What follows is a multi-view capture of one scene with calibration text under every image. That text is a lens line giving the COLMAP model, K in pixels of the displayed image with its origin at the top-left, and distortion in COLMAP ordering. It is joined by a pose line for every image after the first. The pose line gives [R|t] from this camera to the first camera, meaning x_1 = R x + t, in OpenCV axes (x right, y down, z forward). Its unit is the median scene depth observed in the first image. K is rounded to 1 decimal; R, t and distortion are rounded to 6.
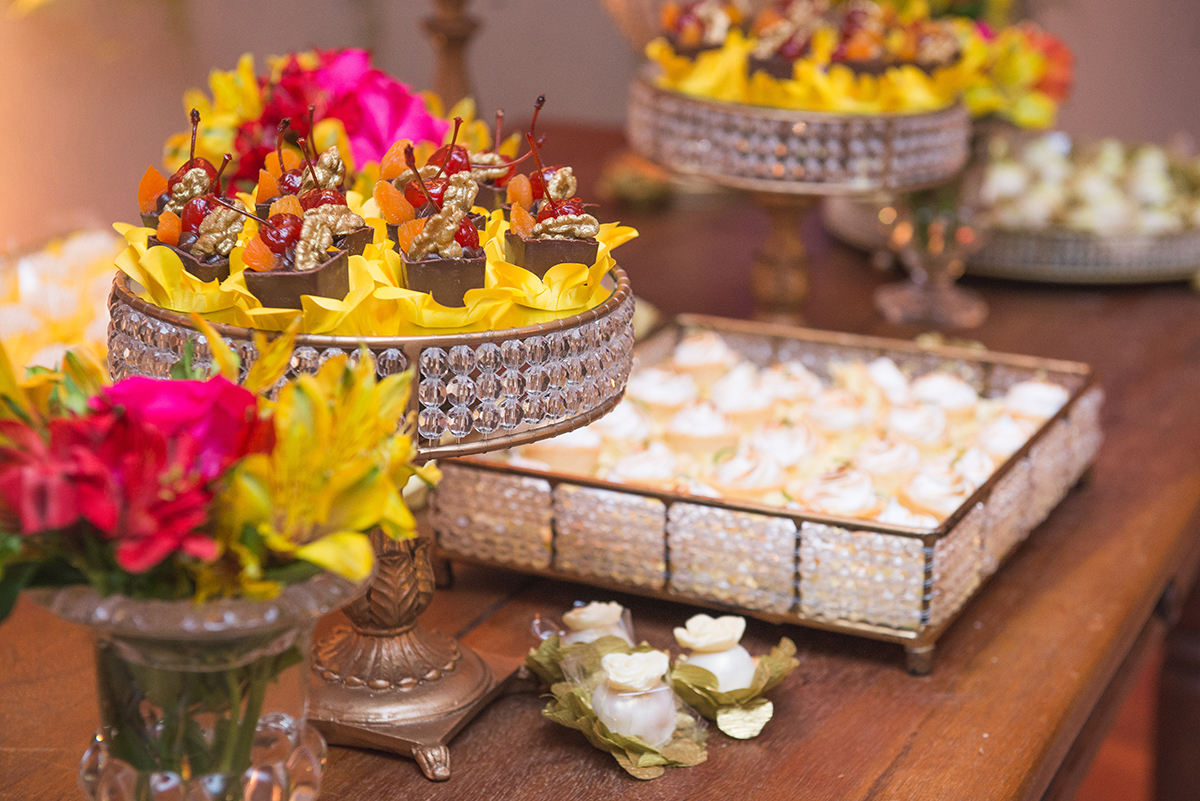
lens RADIAL K [[2351.7, 0, 602.4], [0, 2351.7, 401.9], [0, 0, 1]] dist [0.128039, 0.000000]
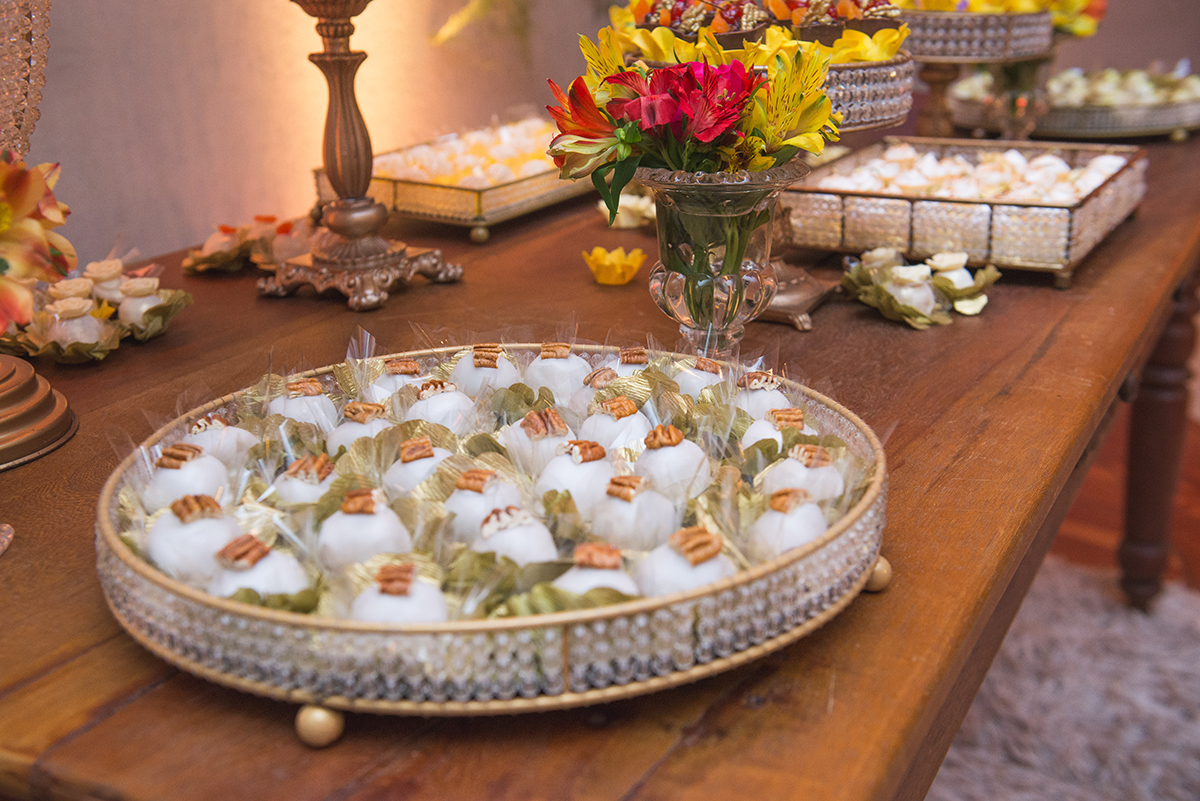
lens RADIAL K [[1413.4, 0, 602.2], [0, 1413.4, 405.9], [0, 0, 1]] dist [0.107865, 0.000000]
pose [[0.997001, -0.011318, -0.076562, -0.127086], [0.014556, 0.999017, 0.041867, 0.150816], [0.076013, -0.042855, 0.996185, -0.094972]]
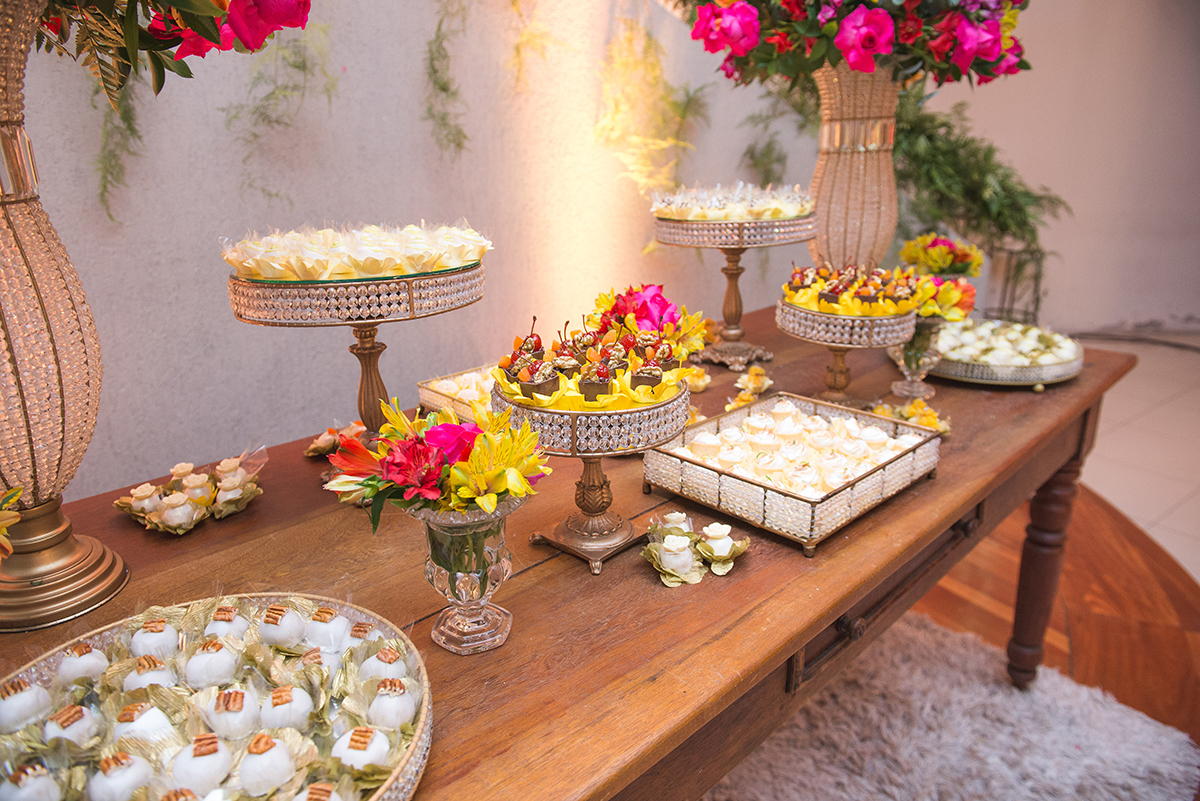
lens RADIAL K [[824.2, 0, 595.6], [0, 824.2, 393.0], [0, 0, 1]] dist [-0.055137, -0.002000]
pose [[0.929867, 0.082349, -0.358562, 0.217359], [-0.075160, 0.996593, 0.033967, -0.065864], [0.360138, -0.004635, 0.932888, 0.124864]]
